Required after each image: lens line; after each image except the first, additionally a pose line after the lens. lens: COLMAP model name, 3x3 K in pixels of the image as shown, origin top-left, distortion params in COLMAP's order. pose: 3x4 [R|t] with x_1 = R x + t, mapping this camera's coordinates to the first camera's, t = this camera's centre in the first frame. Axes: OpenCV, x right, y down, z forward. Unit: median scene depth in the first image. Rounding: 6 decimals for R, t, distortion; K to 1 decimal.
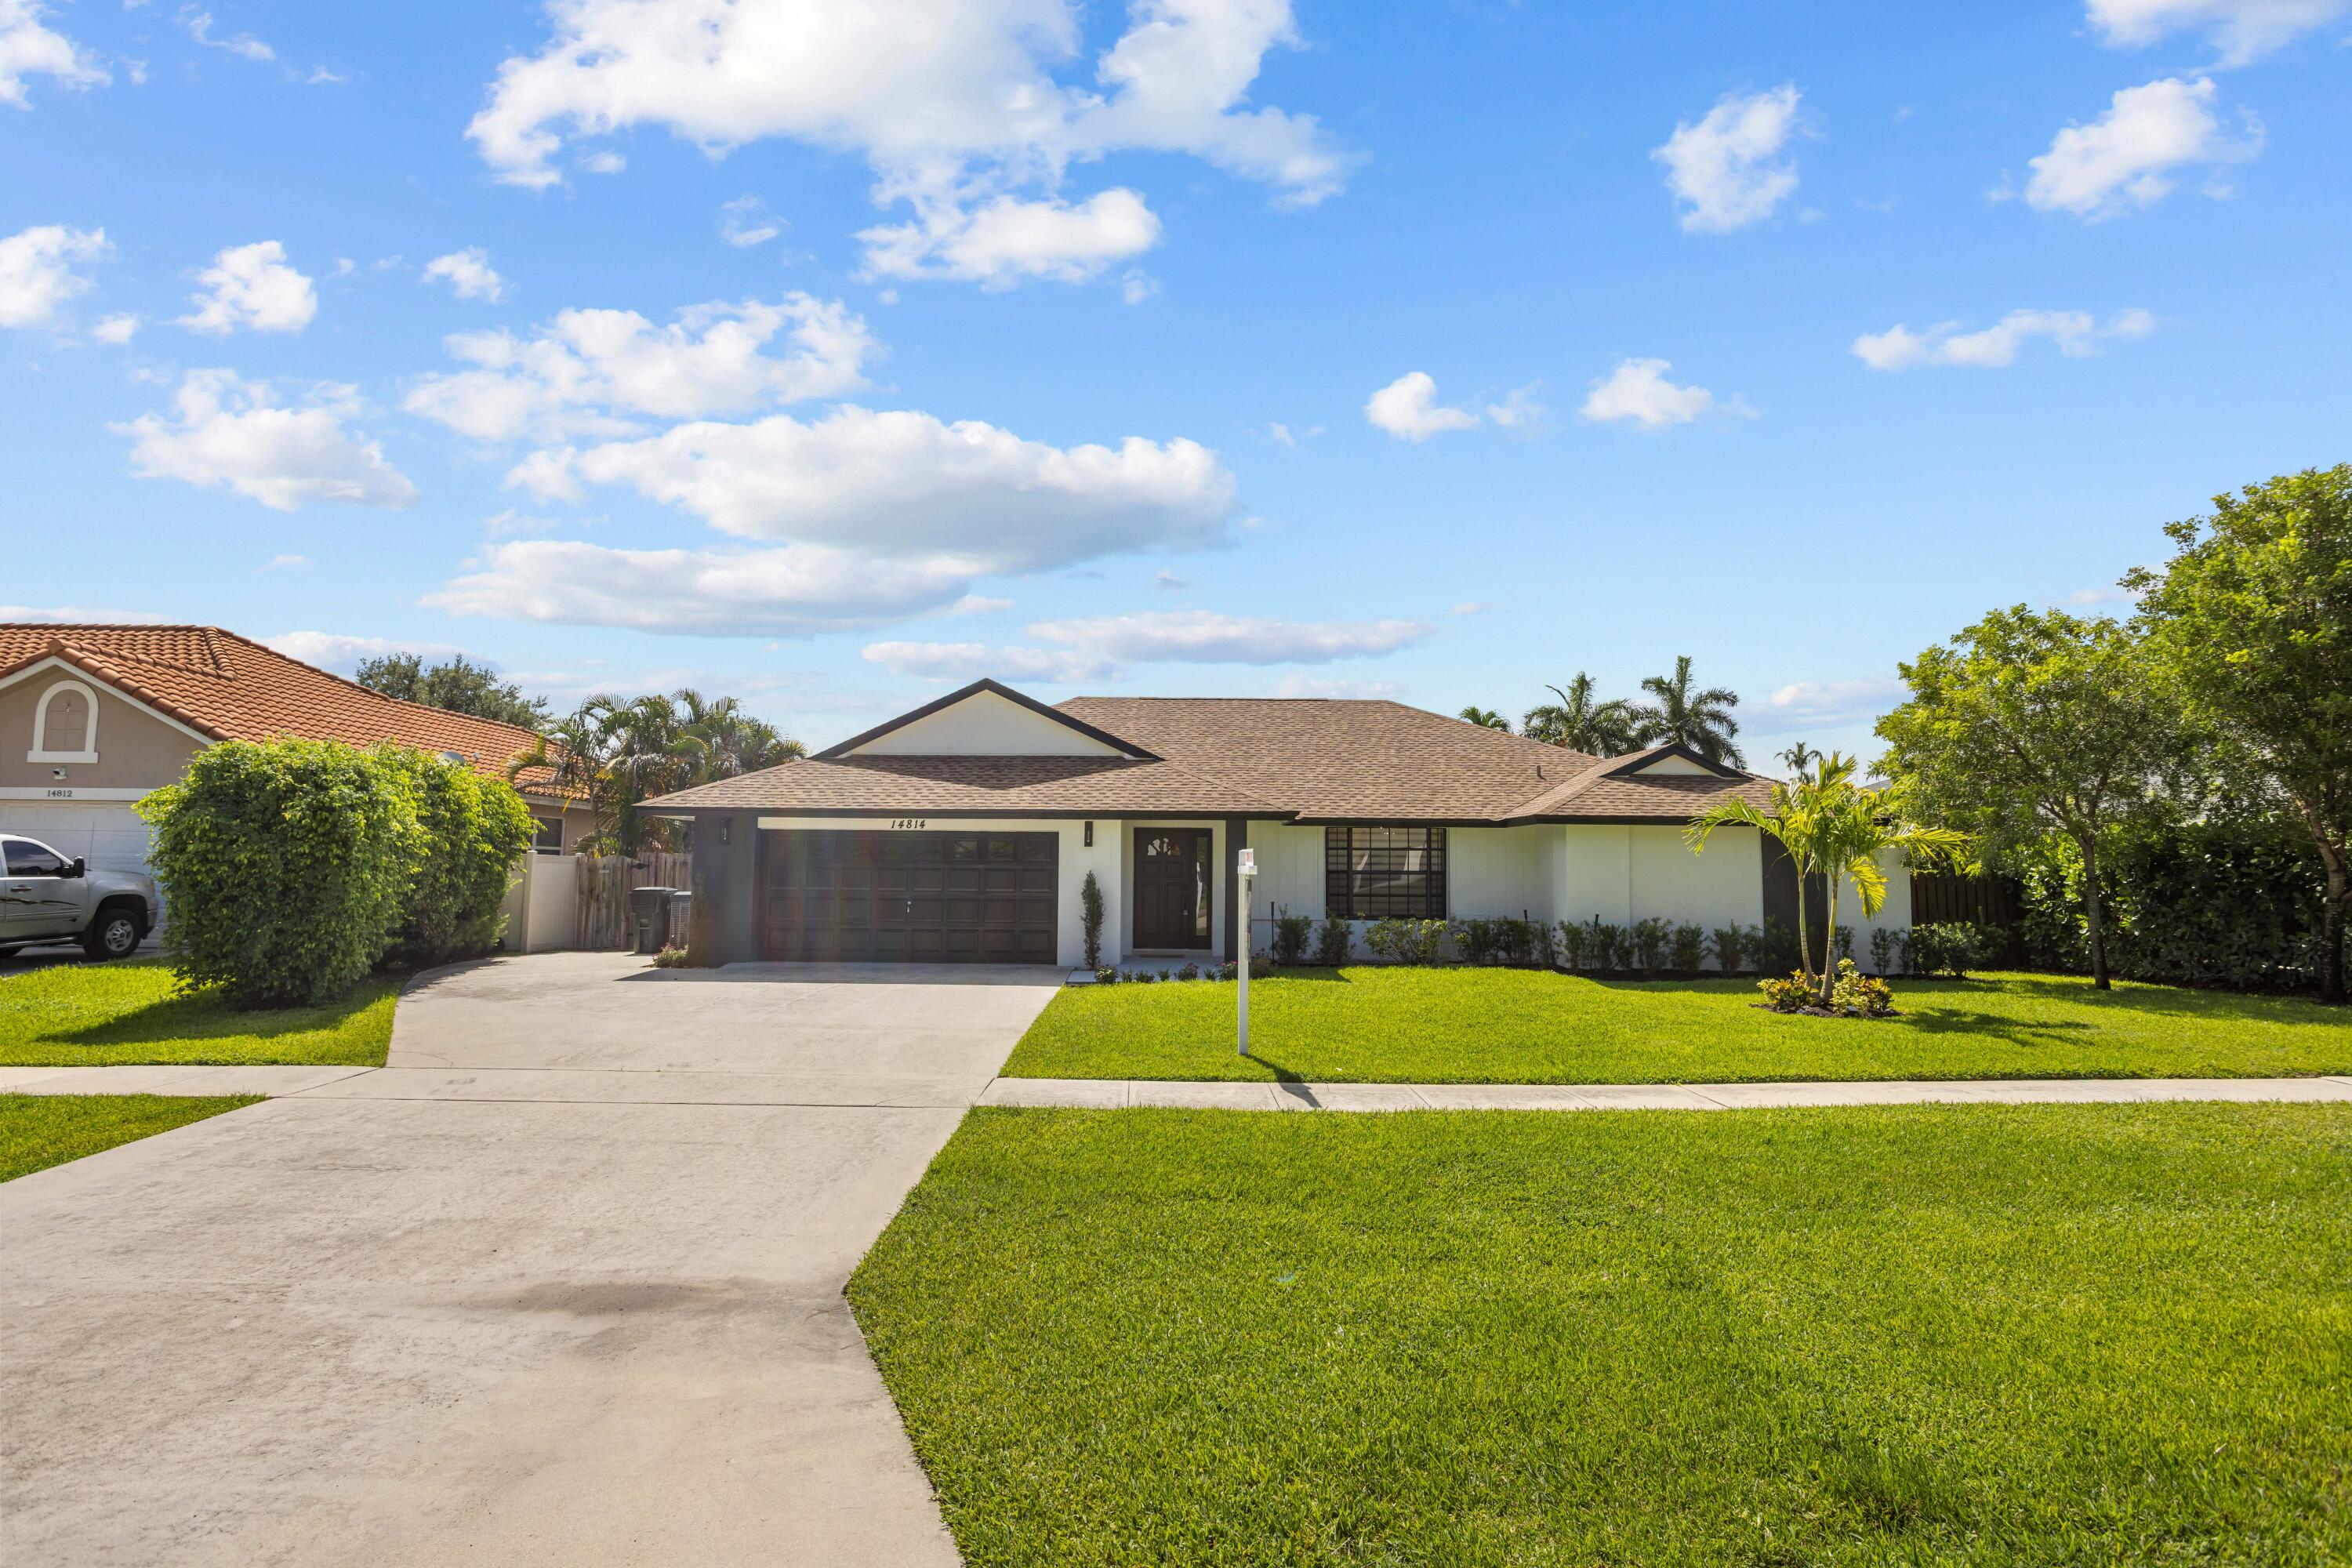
lens RADIAL K [[1223.0, 0, 1176.0], [0, 1223.0, 784.0], [0, 0, 1]] dist [-0.000821, 0.000277]
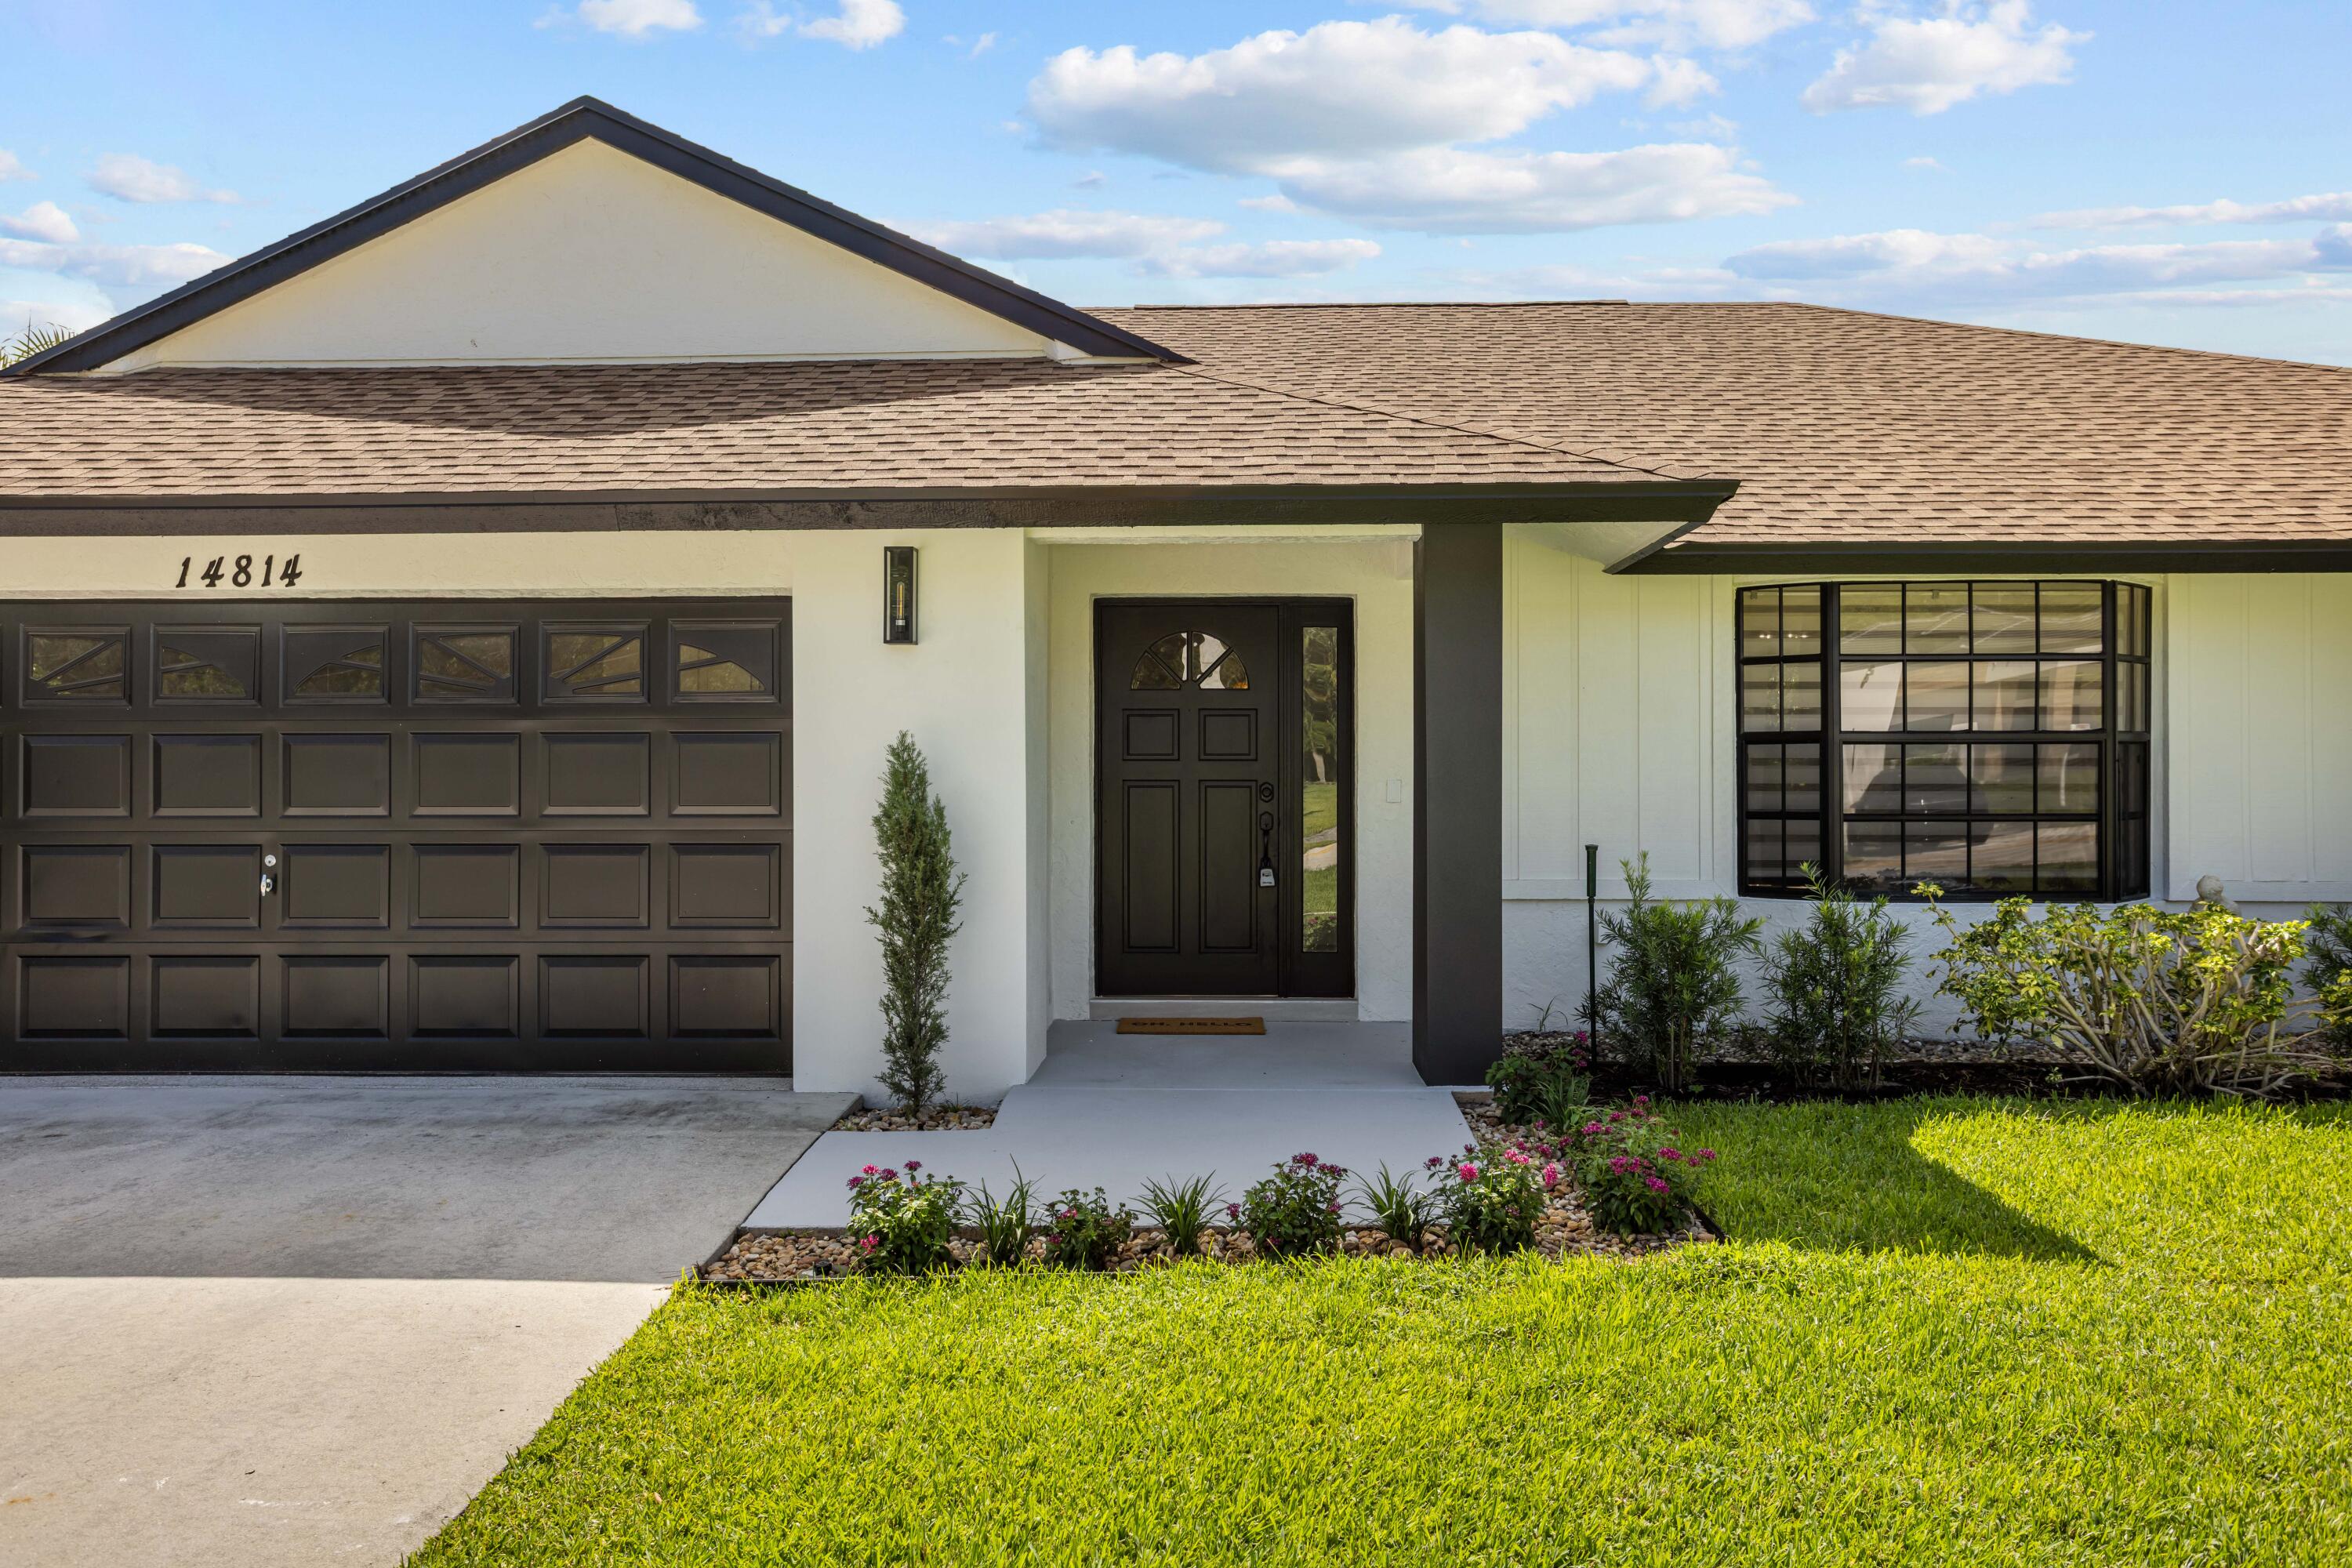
lens RADIAL K [[1761.5, 0, 1175.6], [0, 1761.5, 786.4], [0, 0, 1]] dist [0.001173, 0.000218]
pose [[0.999446, -0.012140, -0.030986, -0.001690], [0.014396, 0.997180, 0.073655, 0.053656], [0.030004, -0.074060, 0.996802, 0.606837]]
